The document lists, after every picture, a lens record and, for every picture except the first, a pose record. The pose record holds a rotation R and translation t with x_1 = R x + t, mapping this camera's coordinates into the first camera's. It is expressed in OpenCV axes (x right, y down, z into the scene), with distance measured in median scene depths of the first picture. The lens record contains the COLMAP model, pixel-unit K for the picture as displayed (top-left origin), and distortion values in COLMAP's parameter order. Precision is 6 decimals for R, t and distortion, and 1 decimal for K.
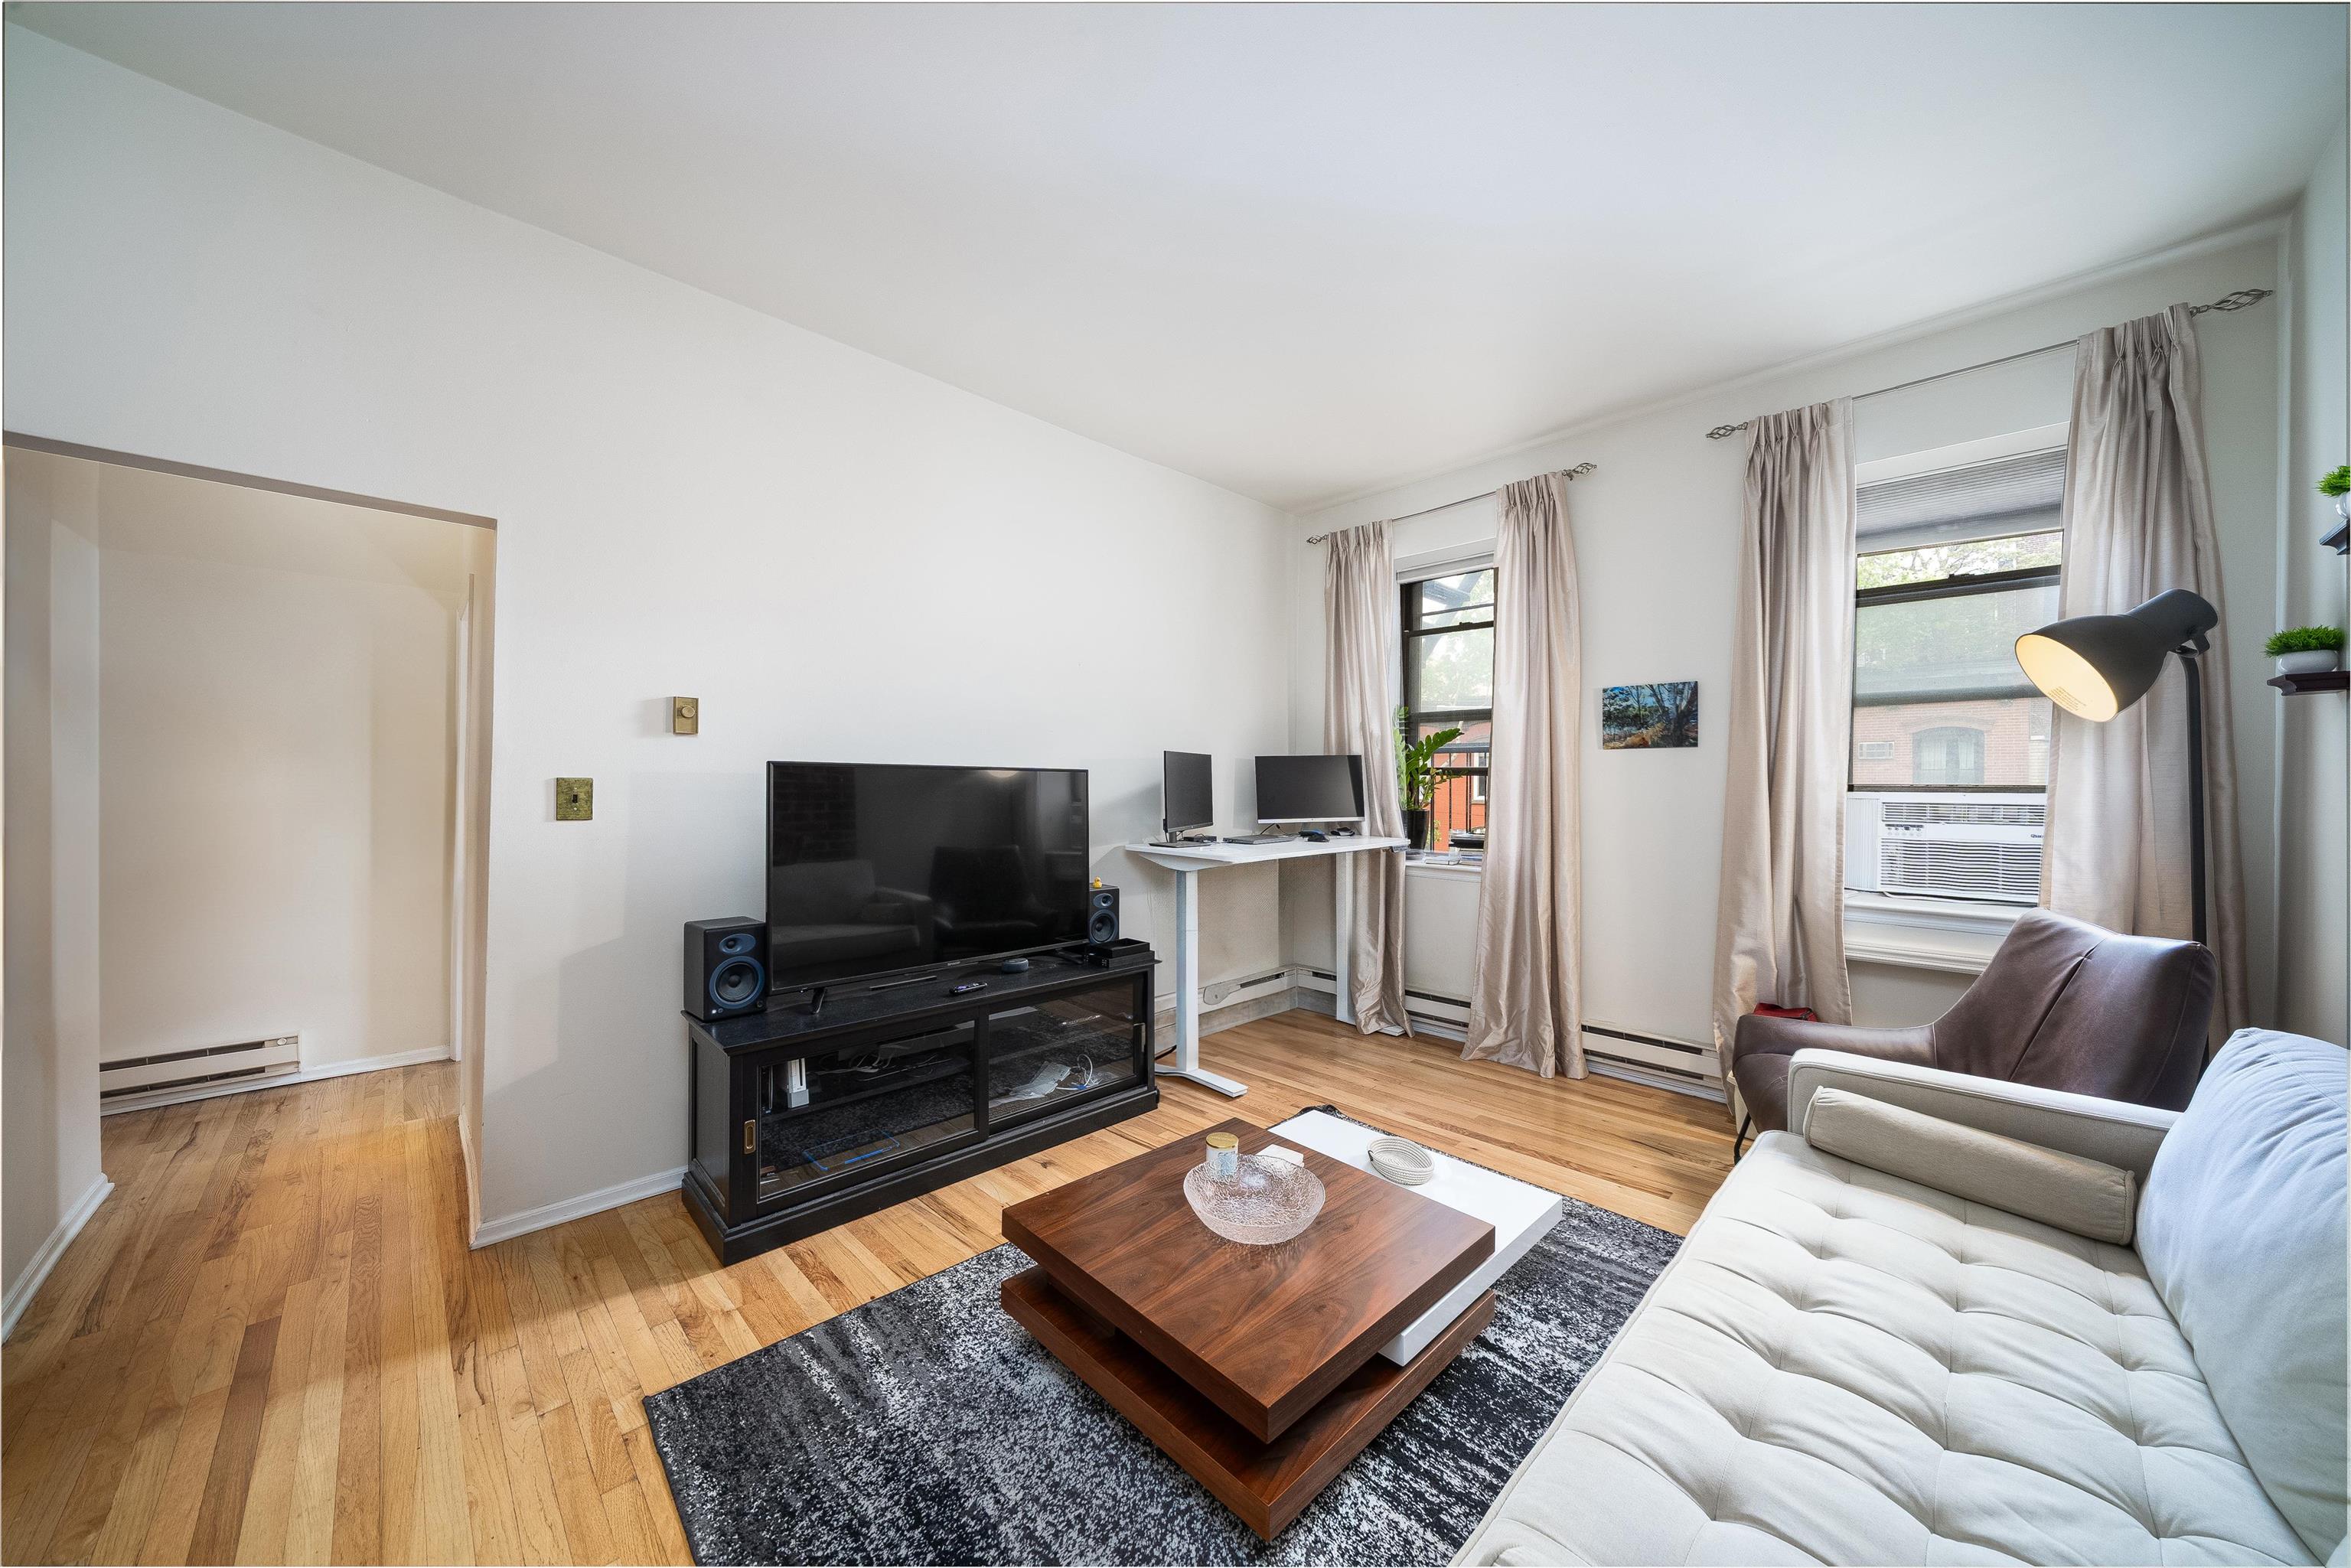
lens RADIAL K [[803.9, 0, 1175.0], [0, 803.9, 780.9], [0, 0, 1]] dist [-0.003439, 0.000332]
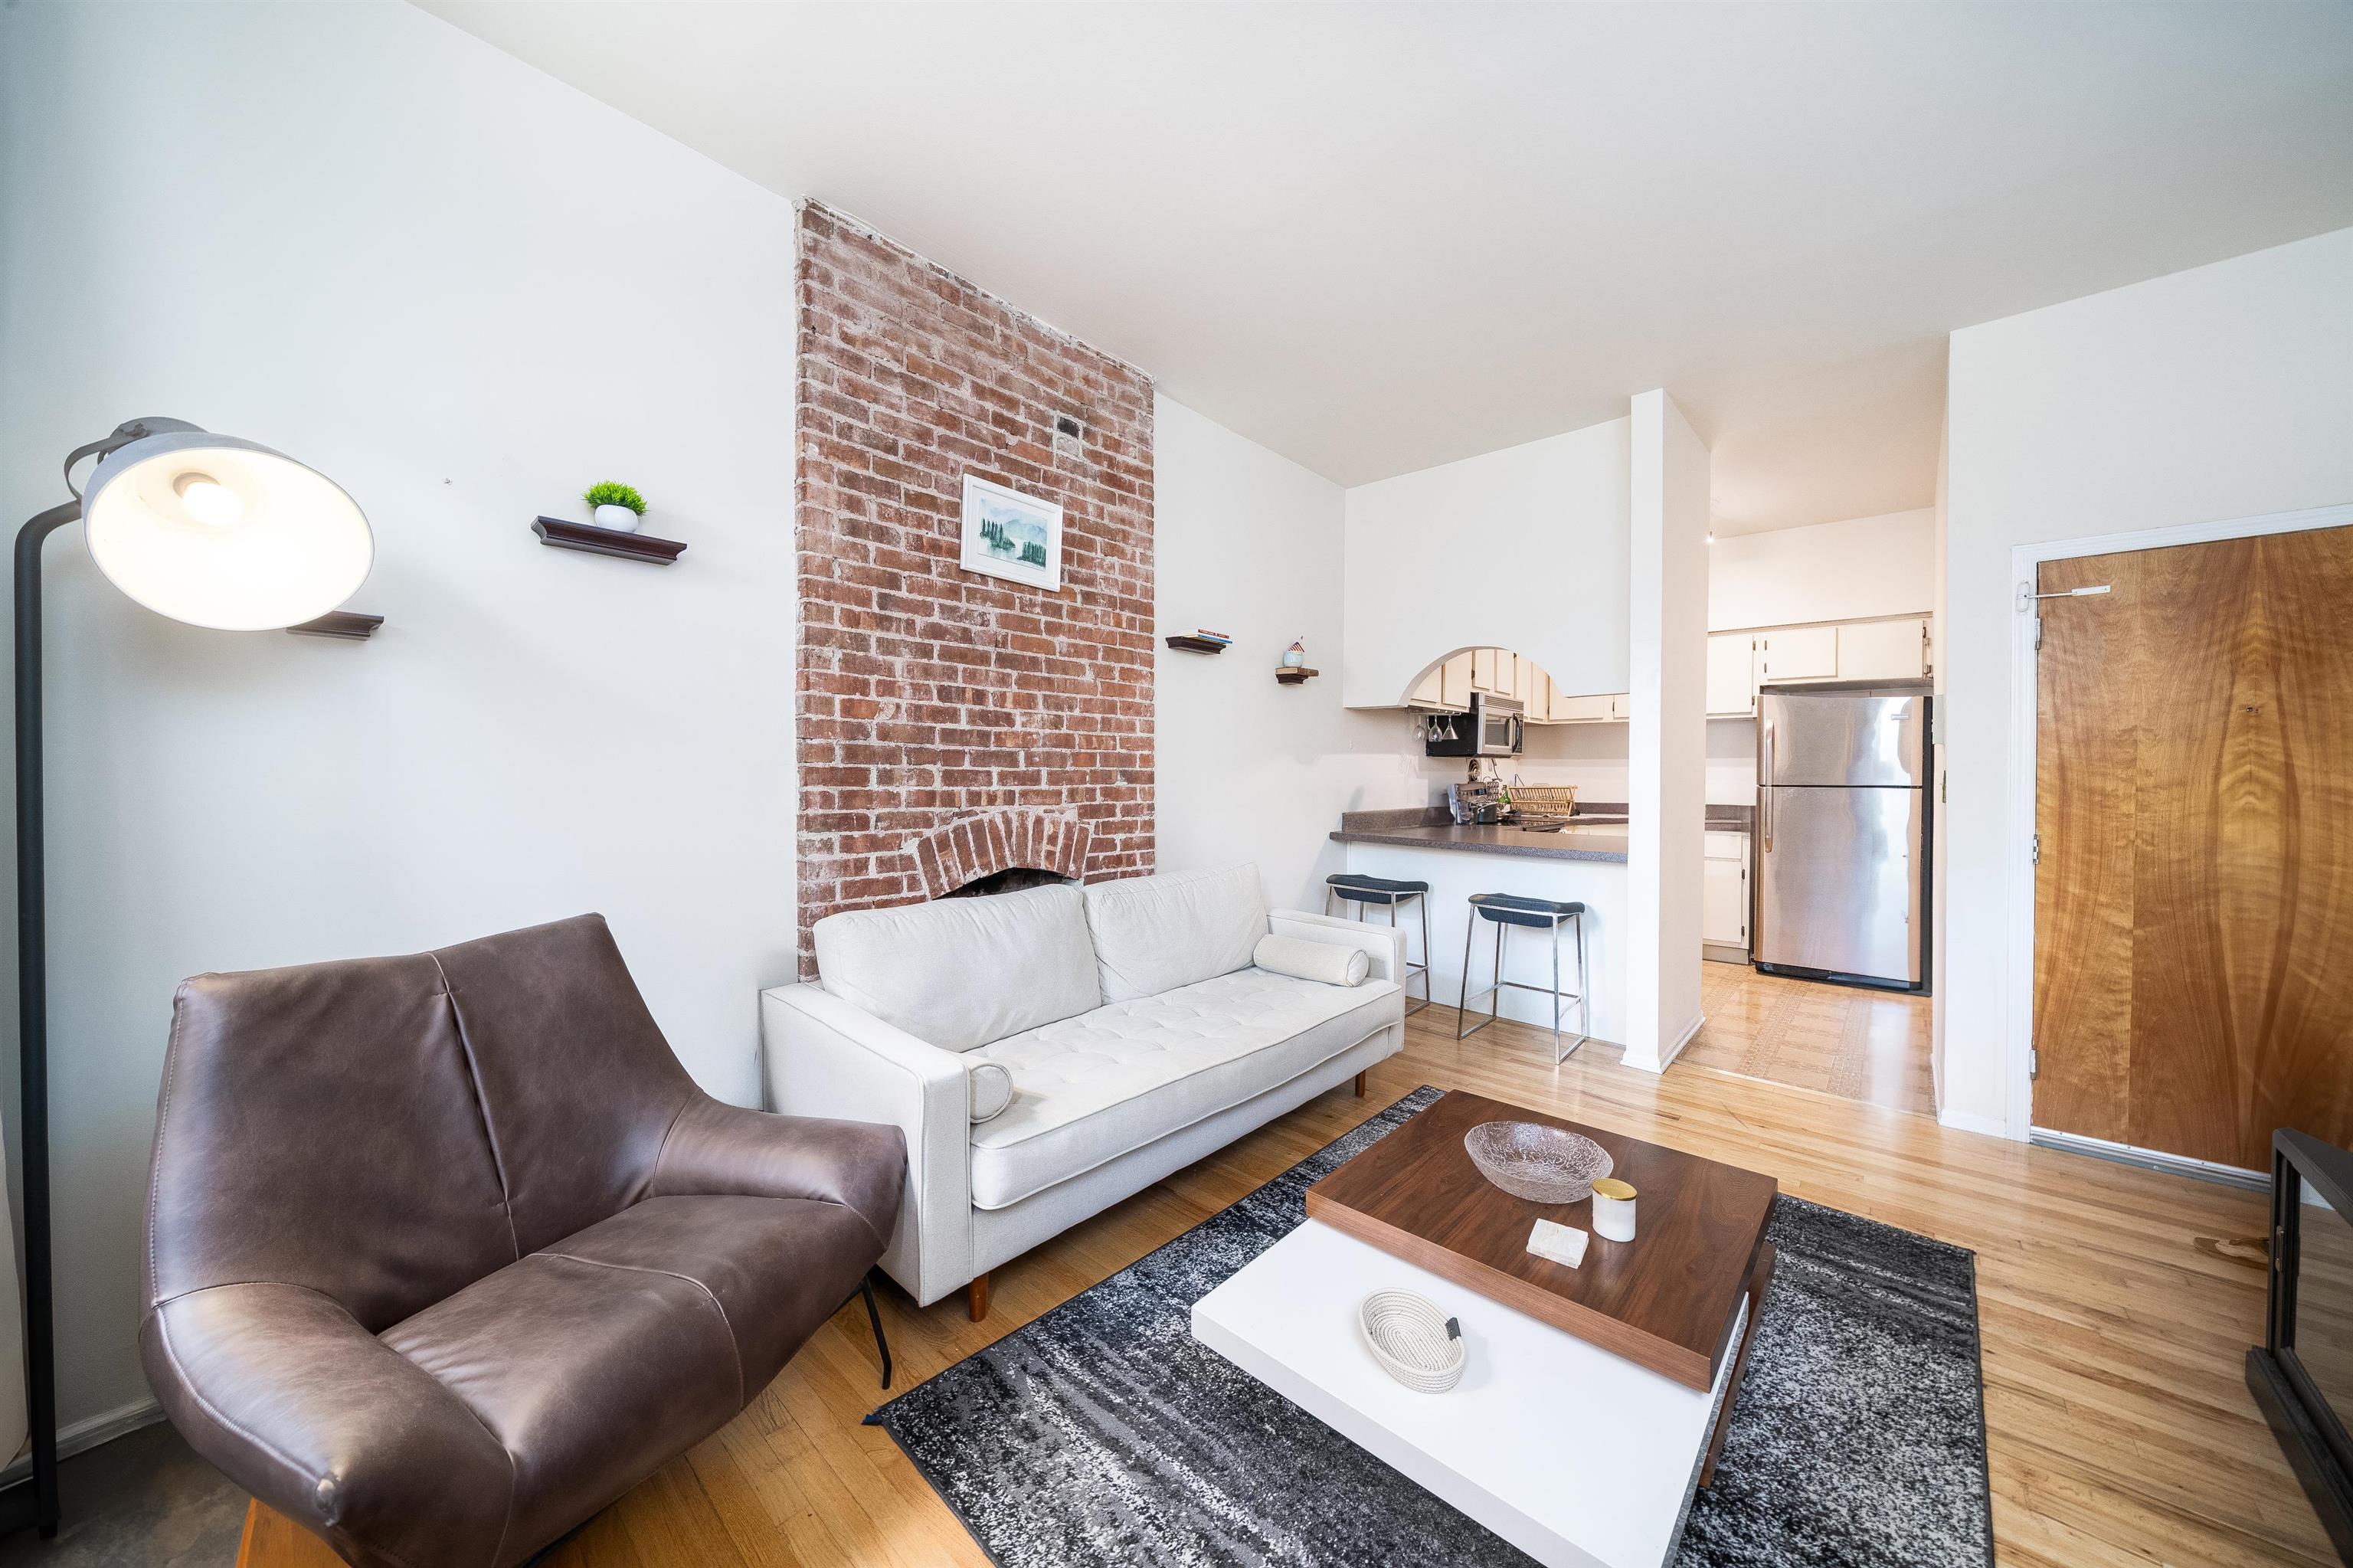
lens RADIAL K [[804.7, 0, 1174.3], [0, 804.7, 783.6], [0, 0, 1]] dist [-0.003439, 0.000332]
pose [[-0.997895, -0.009860, -0.064092, 0.566261], [-0.010178, 0.999937, 0.004650, 0.030640], [0.064043, 0.005293, -0.997933, 1.791614]]
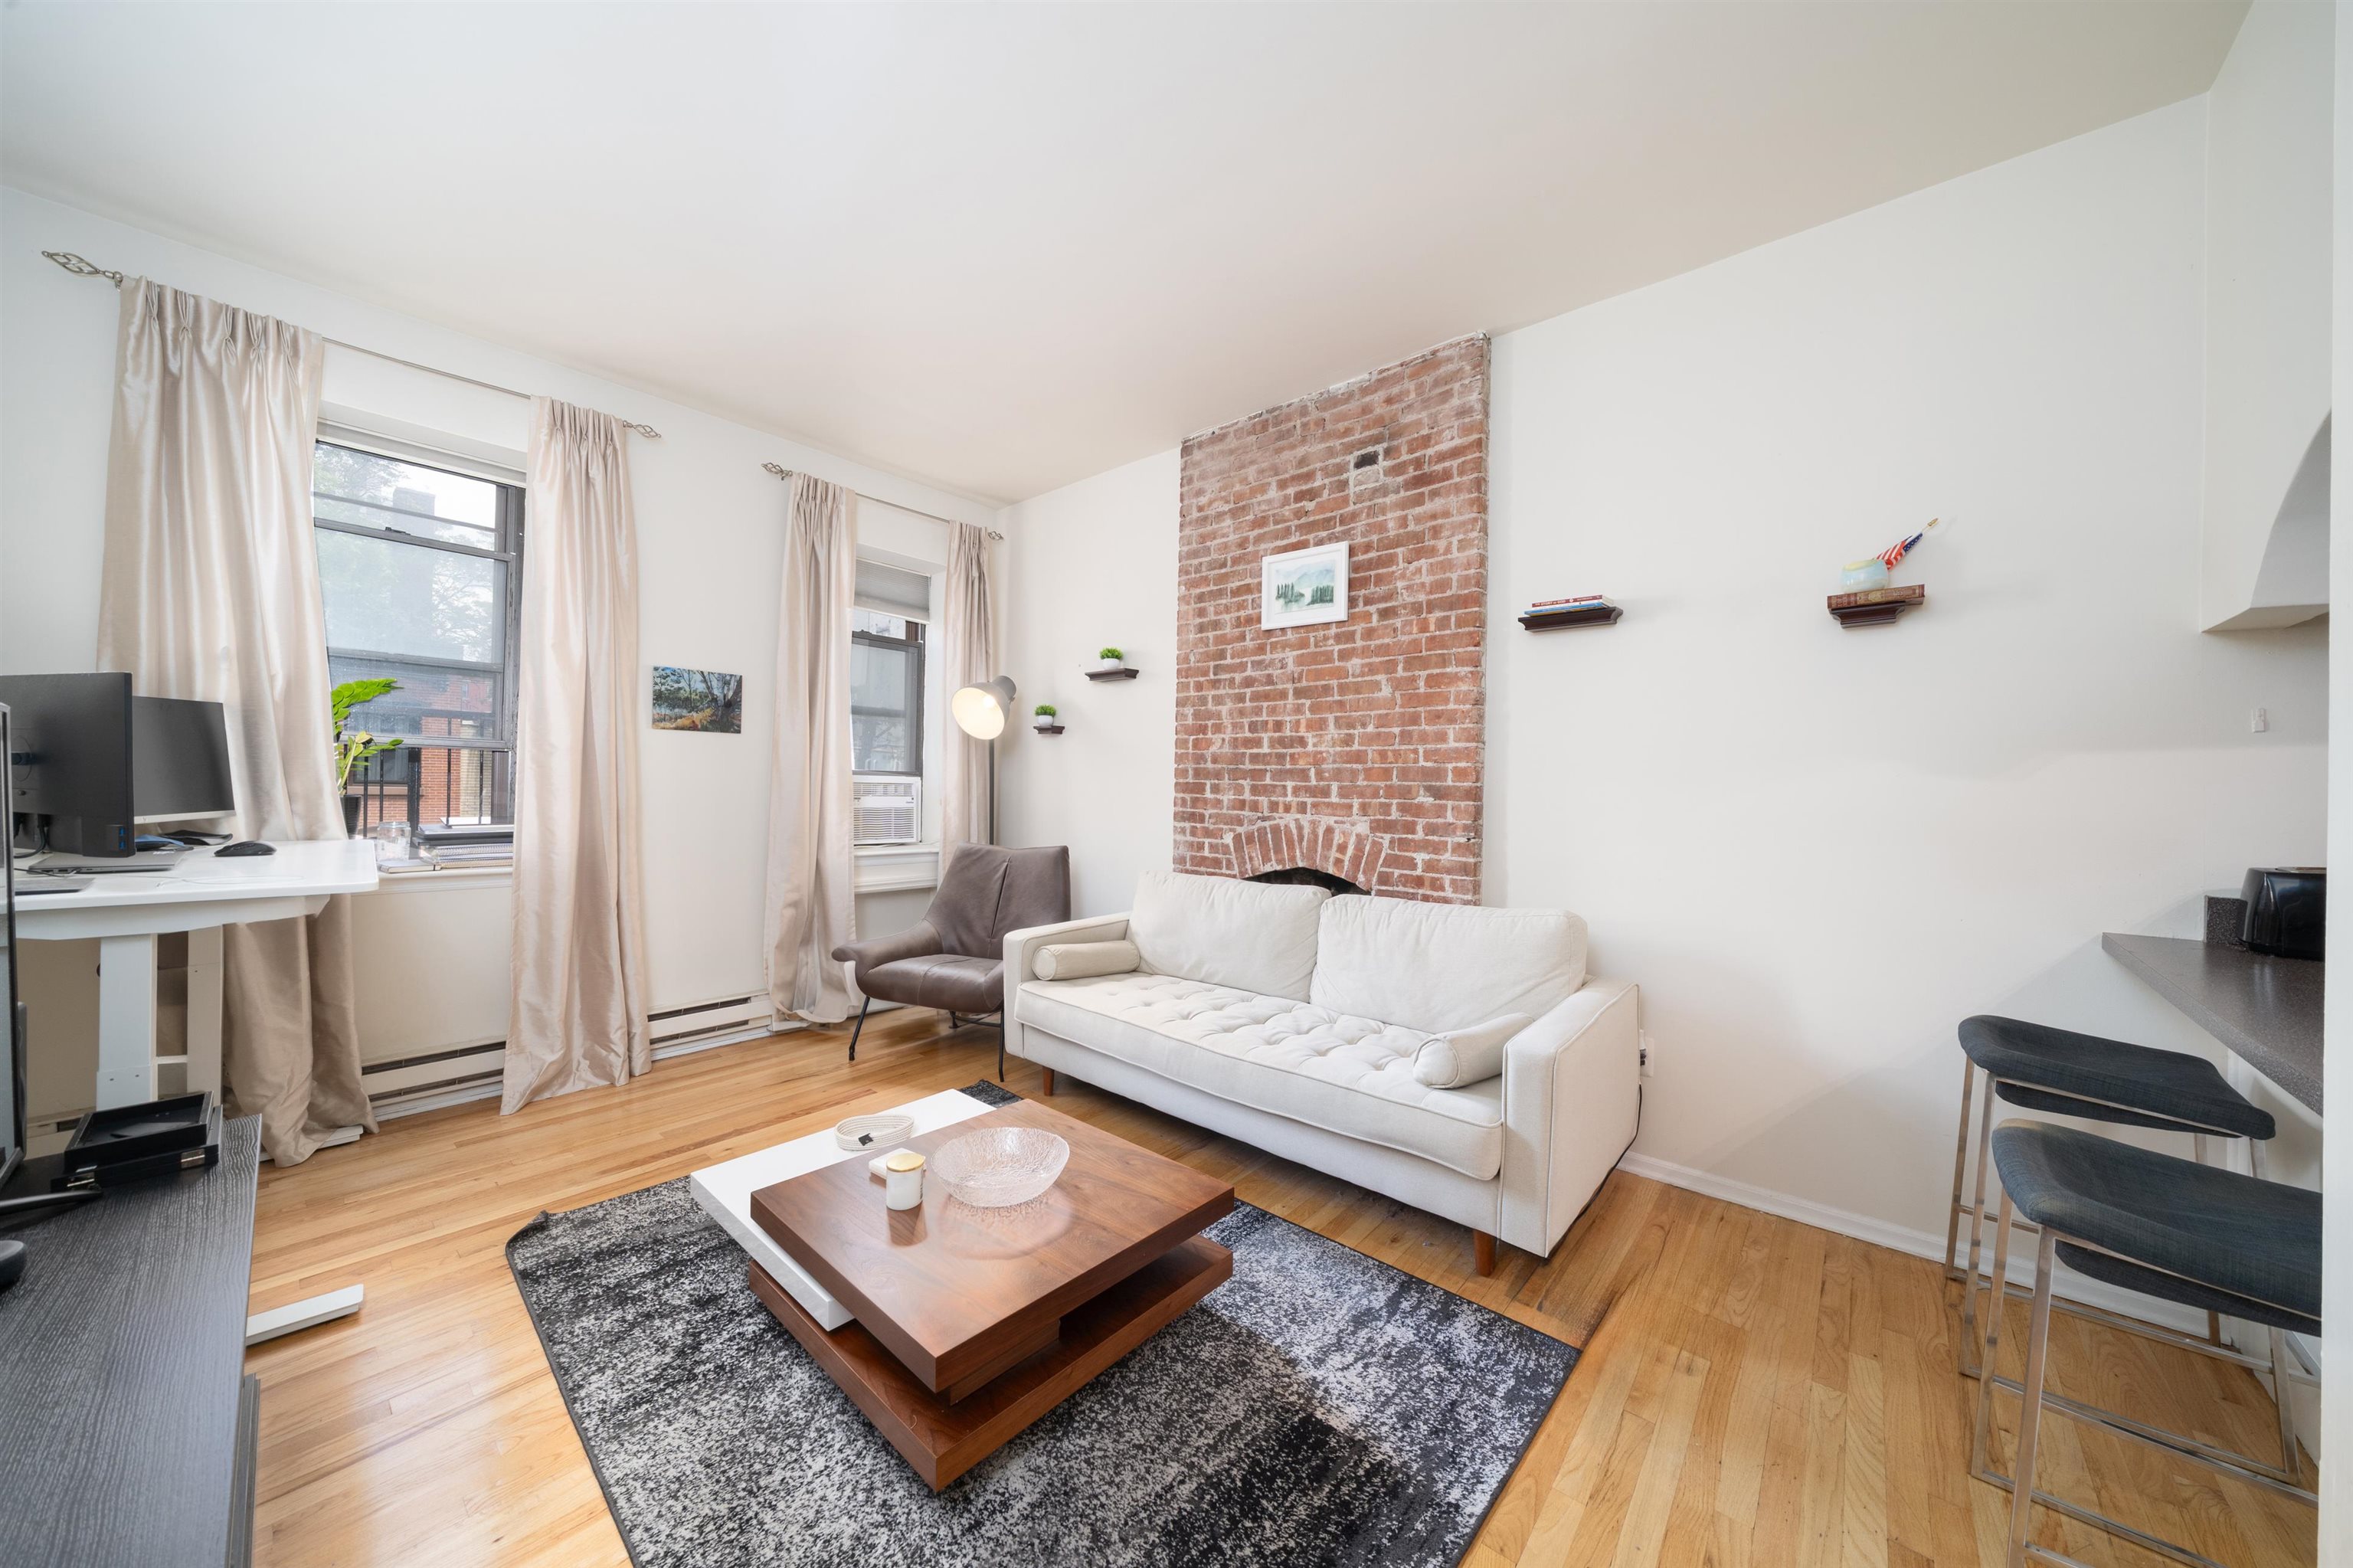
lens RADIAL K [[804.7, 0, 1177.4], [0, 804.7, 783.0], [0, 0, 1]] dist [-0.003439, 0.000332]
pose [[-0.082402, -0.003673, 0.996592, -0.856319], [-0.023311, 0.999727, 0.001758, 0.017035], [-0.996327, -0.023087, -0.082465, 0.779877]]
